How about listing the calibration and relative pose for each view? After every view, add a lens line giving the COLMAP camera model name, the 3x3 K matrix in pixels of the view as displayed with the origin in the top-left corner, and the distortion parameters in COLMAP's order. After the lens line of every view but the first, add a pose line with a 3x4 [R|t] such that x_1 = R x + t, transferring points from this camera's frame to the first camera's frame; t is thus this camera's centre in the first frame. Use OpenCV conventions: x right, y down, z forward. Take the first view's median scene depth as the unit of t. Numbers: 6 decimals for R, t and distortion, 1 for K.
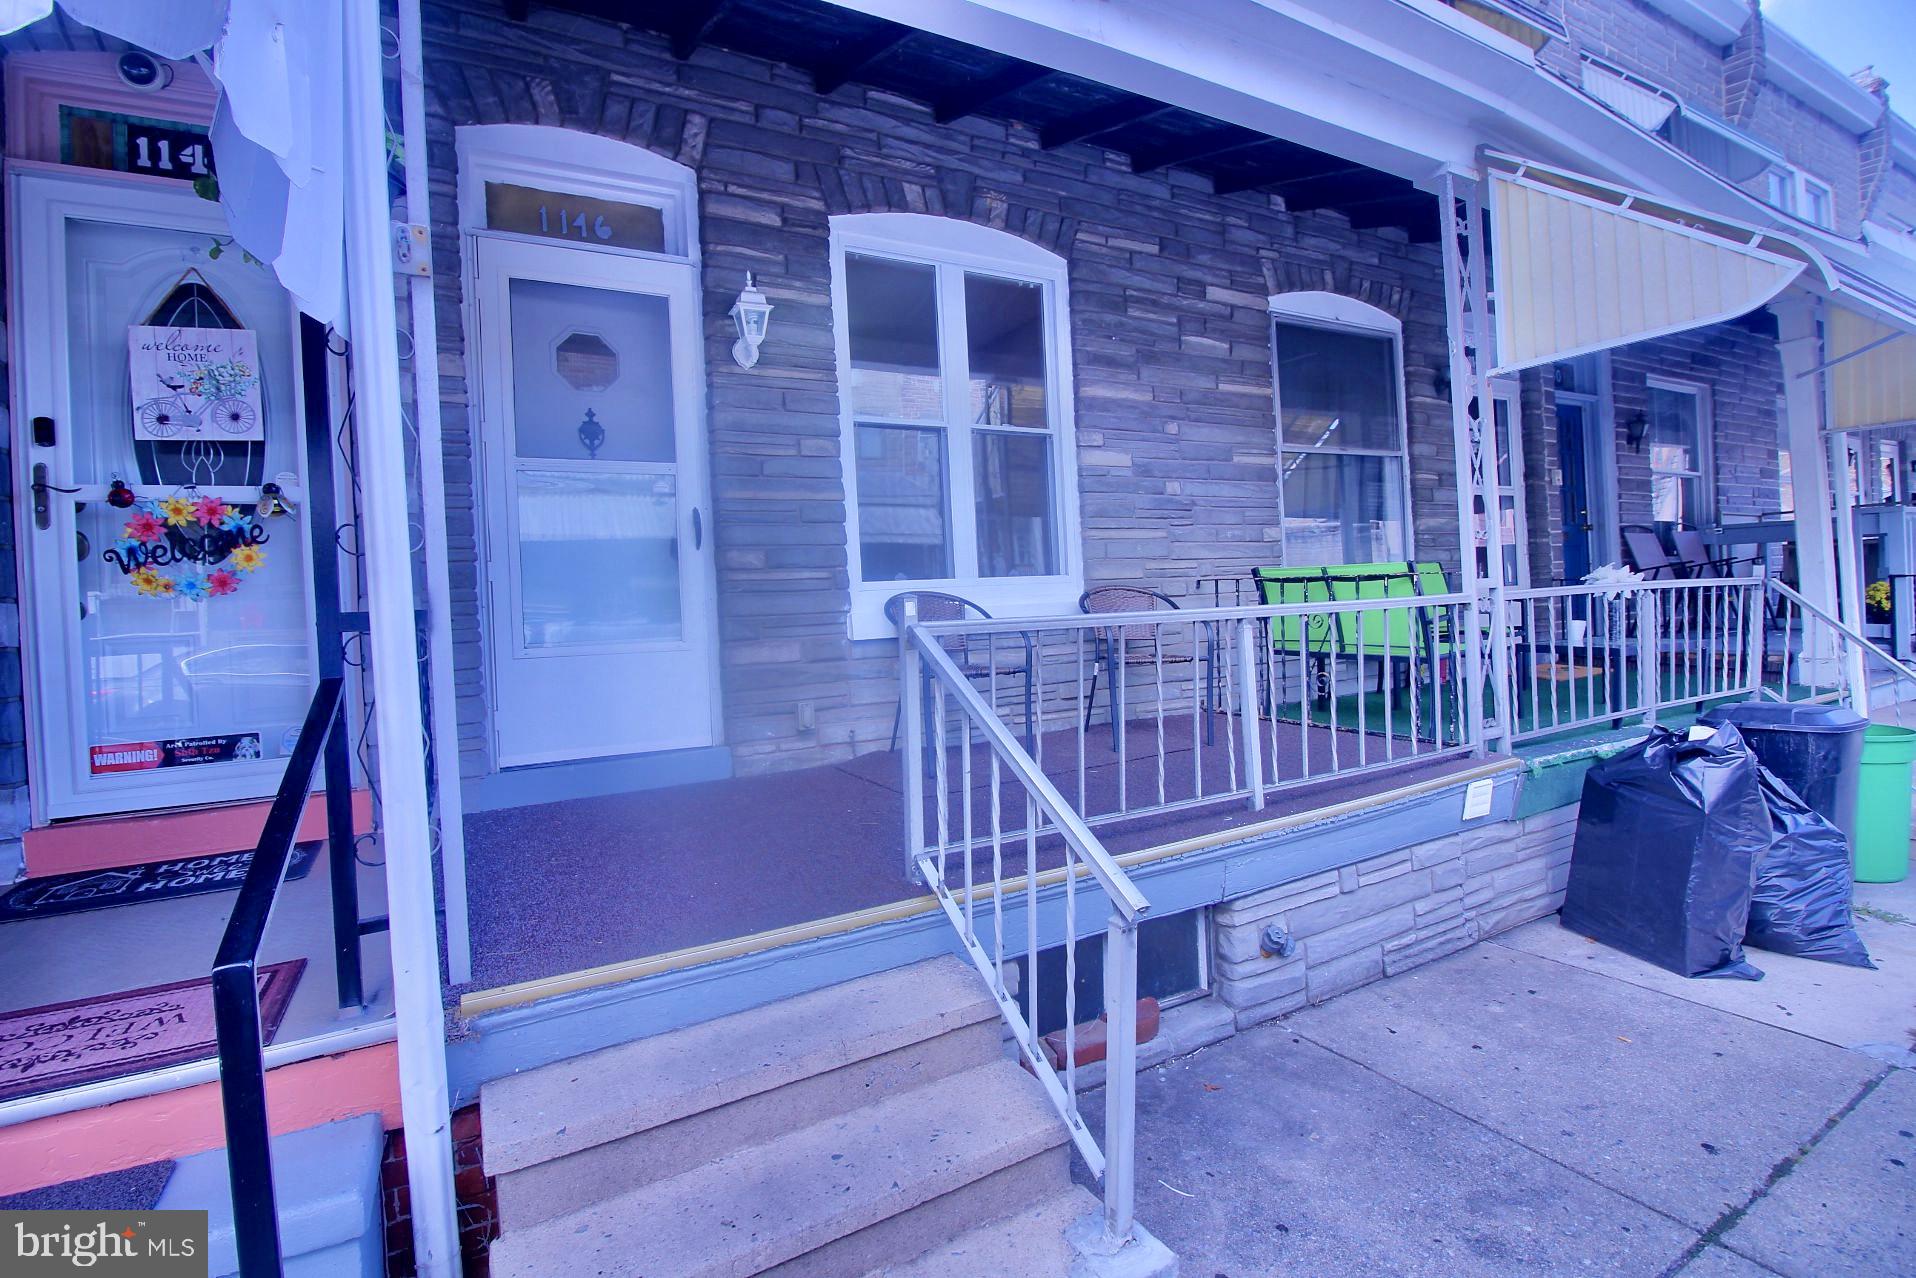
lens RADIAL K [[894.9, 0, 958.8], [0, 894.9, 621.5], [0, 0, 1]] dist [-0.002614, -0.014445]
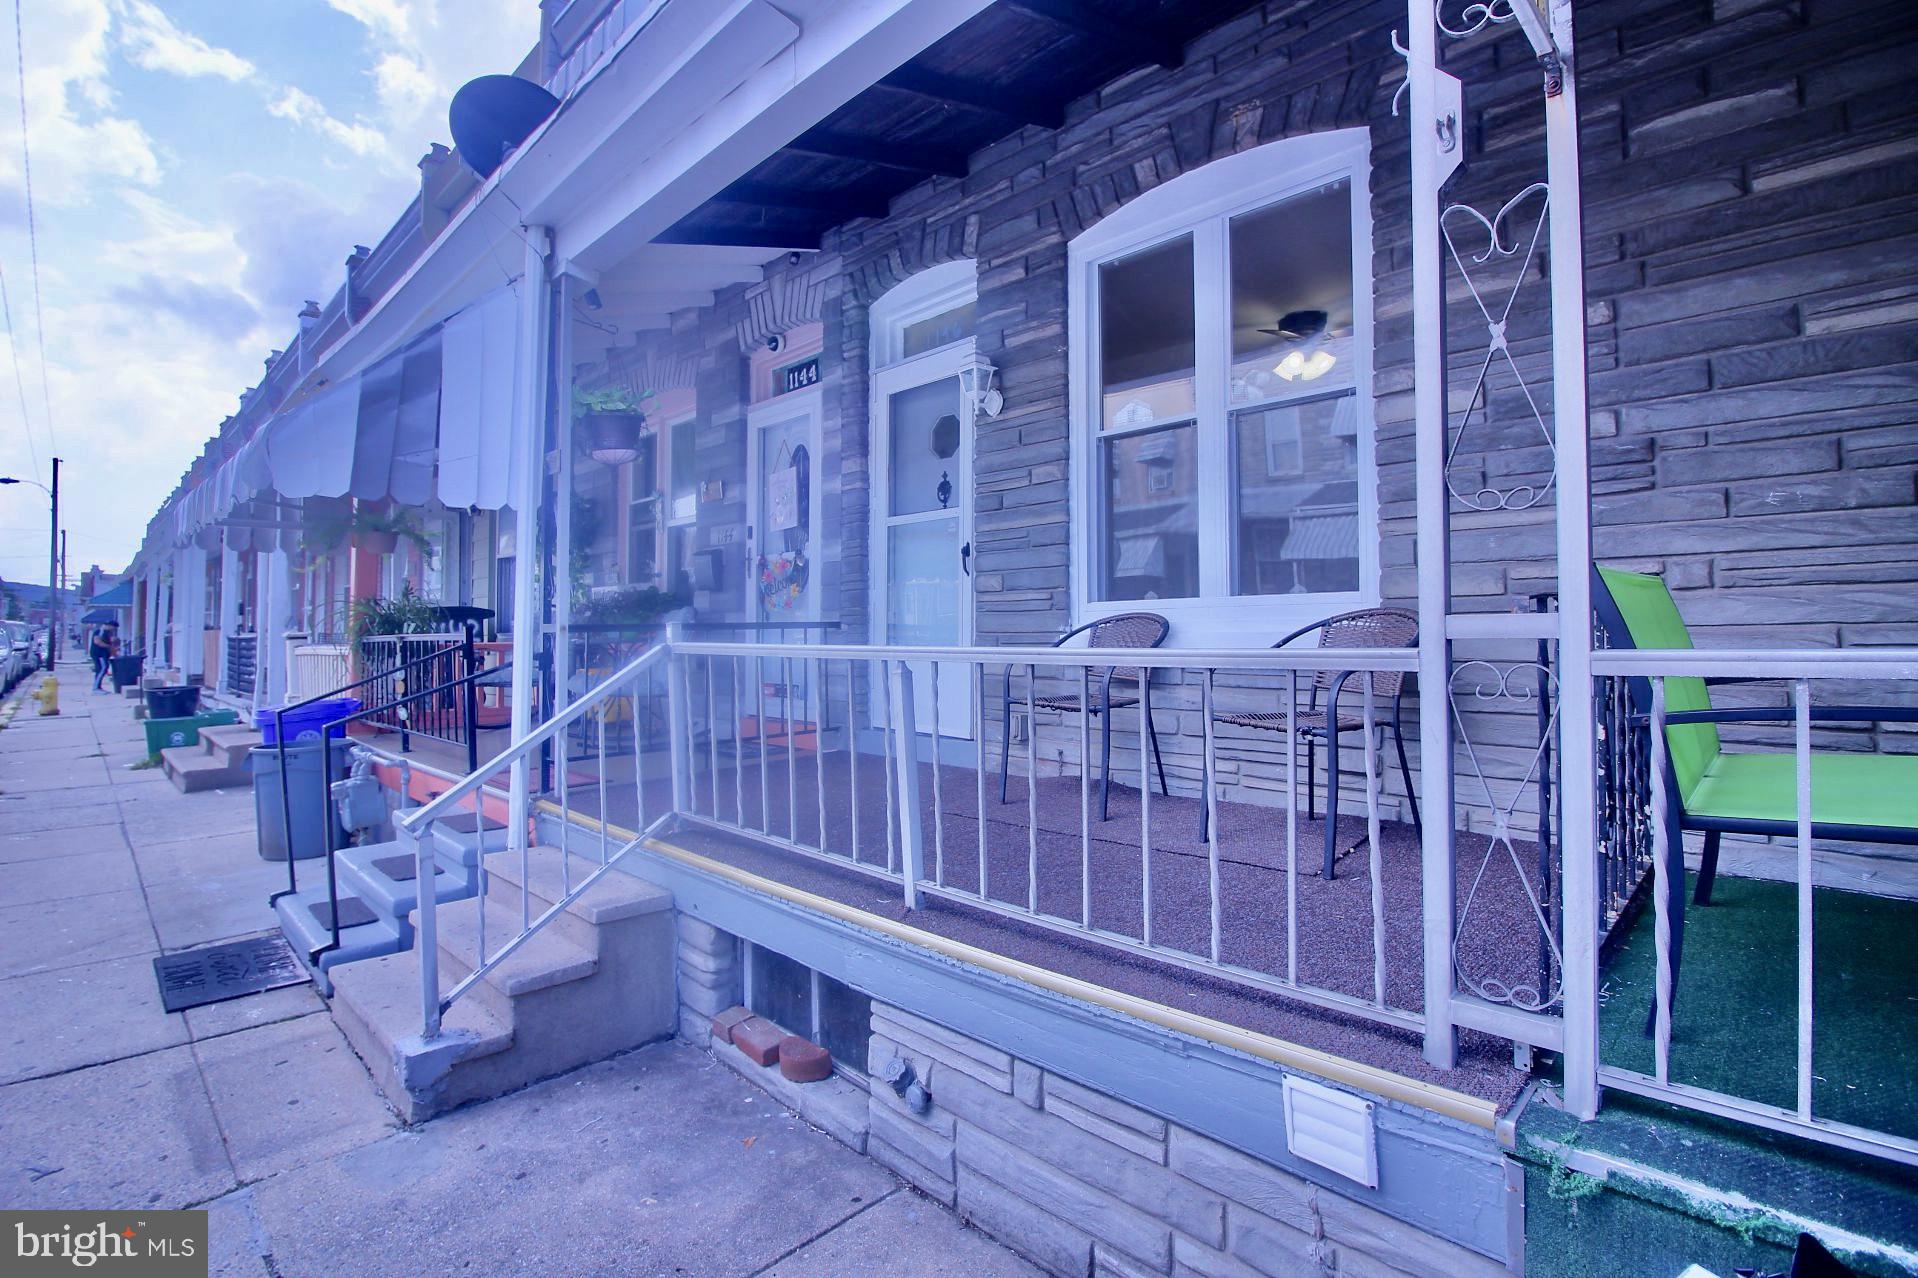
lens RADIAL K [[895.9, 0, 959.8], [0, 895.9, 621.5], [0, 0, 1]] dist [-0.002614, -0.014445]
pose [[0.271793, 0.028835, -0.961924, 0.837531], [-0.025899, 0.999408, 0.022641, -0.044102], [0.962007, 0.018759, 0.272379, 0.631651]]
